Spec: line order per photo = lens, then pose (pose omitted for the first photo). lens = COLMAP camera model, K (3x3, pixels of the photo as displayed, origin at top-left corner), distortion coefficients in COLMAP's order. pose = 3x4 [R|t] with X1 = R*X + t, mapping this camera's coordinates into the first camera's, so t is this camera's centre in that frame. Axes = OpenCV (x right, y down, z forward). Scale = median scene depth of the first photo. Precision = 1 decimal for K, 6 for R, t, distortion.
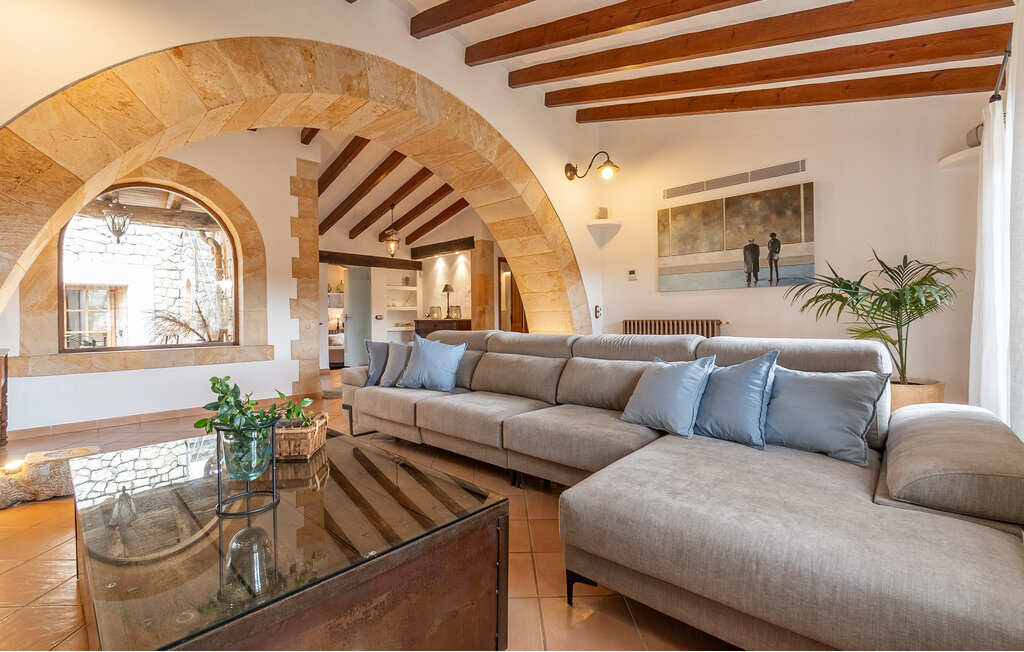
lens RADIAL K [[449.7, 0, 512.0], [0, 449.7, 326.0], [0, 0, 1]] dist [0.000277, 0.000004]
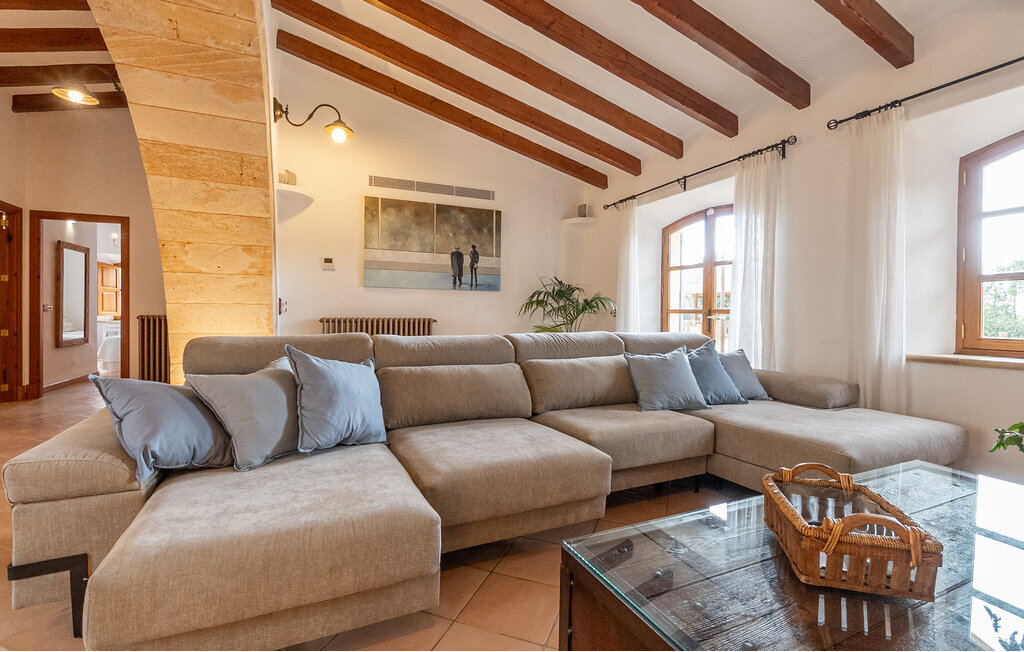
lens RADIAL K [[444.4, 0, 512.0], [0, 444.4, 326.0], [0, 0, 1]] dist [-0.001236, -0.000150]
pose [[0.374870, -0.010522, 0.927018, -0.441703], [0.006799, 0.999940, 0.008600, -0.003473], [-0.927053, 0.003079, 0.374919, 0.445702]]
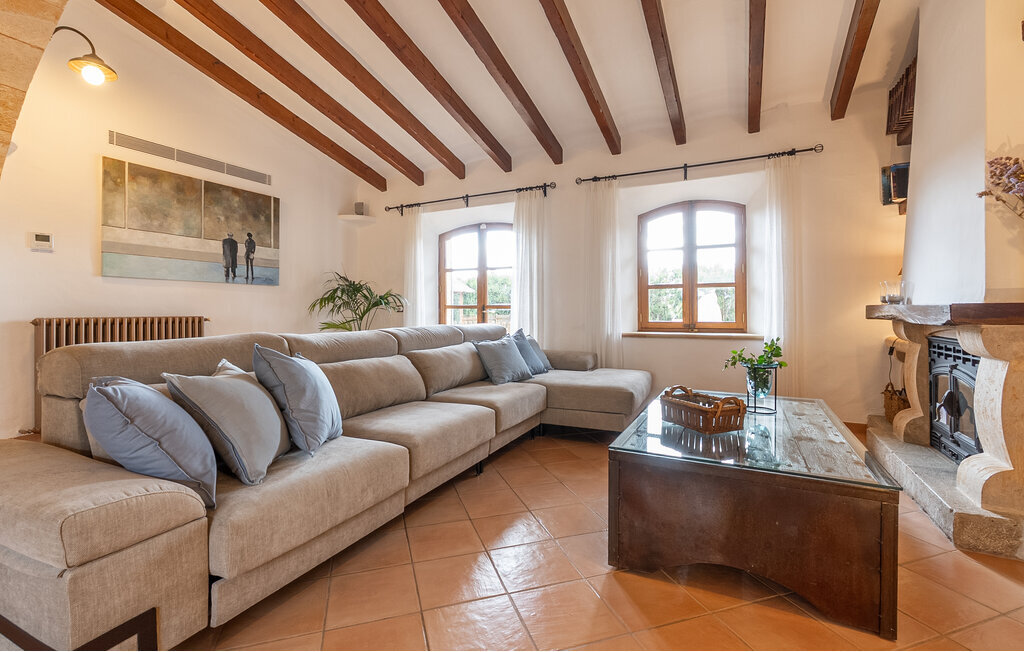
lens RADIAL K [[457.0, 0, 501.9], [0, 457.0, 319.7], [0, 0, 1]] dist [-0.002422, -0.000244]
pose [[-0.275964, -0.006474, 0.961146, -0.571539], [0.024528, 0.999604, 0.013775, -0.005481], [-0.960855, 0.027377, -0.275696, 0.696248]]
